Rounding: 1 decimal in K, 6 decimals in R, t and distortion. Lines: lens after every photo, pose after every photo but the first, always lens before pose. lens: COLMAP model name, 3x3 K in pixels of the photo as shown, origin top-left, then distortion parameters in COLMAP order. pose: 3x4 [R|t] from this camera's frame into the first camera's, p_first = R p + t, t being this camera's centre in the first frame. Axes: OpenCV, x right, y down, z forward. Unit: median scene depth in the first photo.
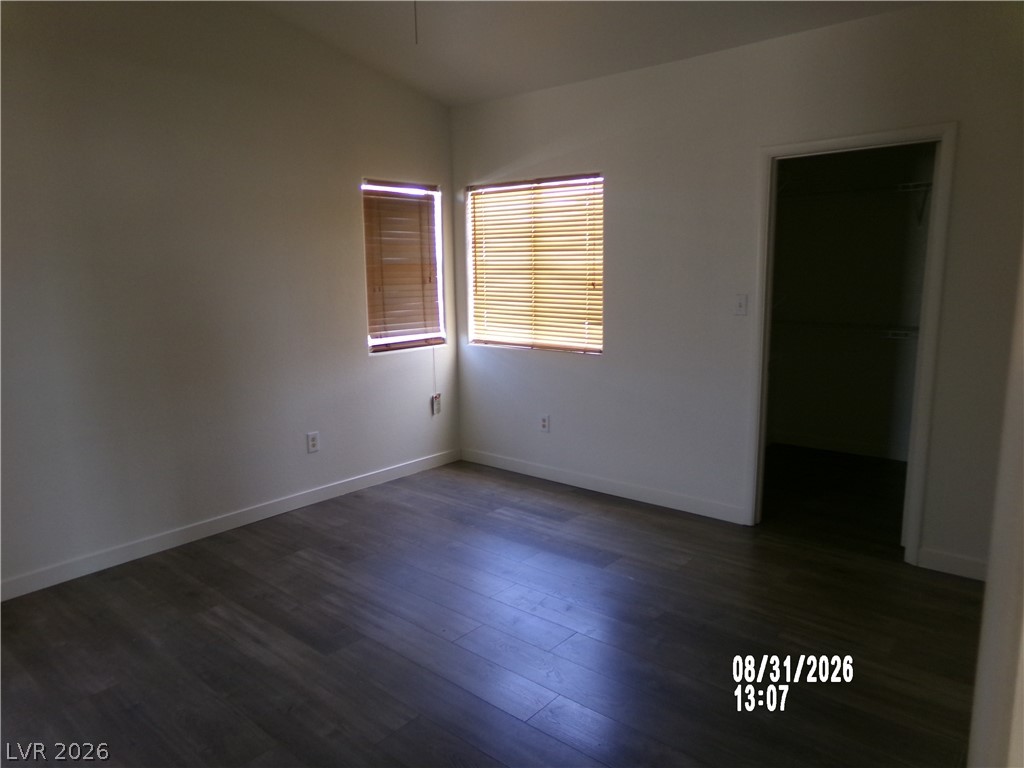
lens RADIAL K [[704.1, 0, 510.3], [0, 704.1, 390.6], [0, 0, 1]] dist [-0.141083, 0.264972]
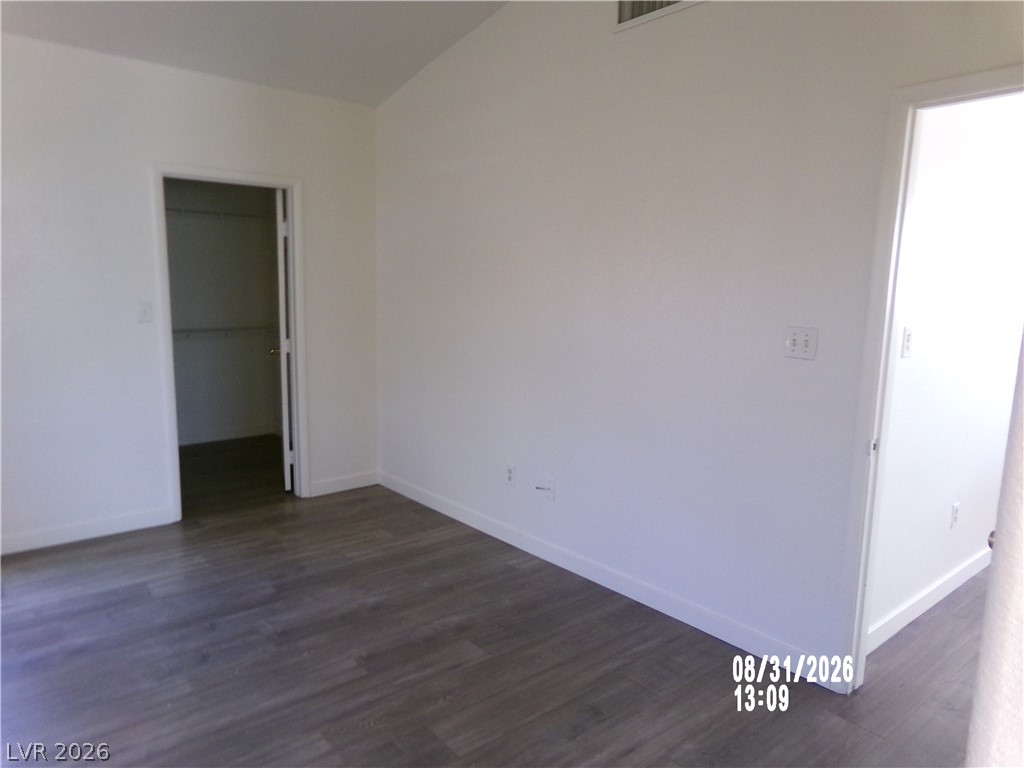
lens RADIAL K [[704.1, 0, 510.3], [0, 704.1, 390.6], [0, 0, 1]] dist [-0.141083, 0.264972]
pose [[0.173182, -0.144676, 0.974206, -0.629563], [0.144109, 0.982228, 0.120250, -0.058834], [-0.974290, 0.119566, 0.190953, 0.309610]]
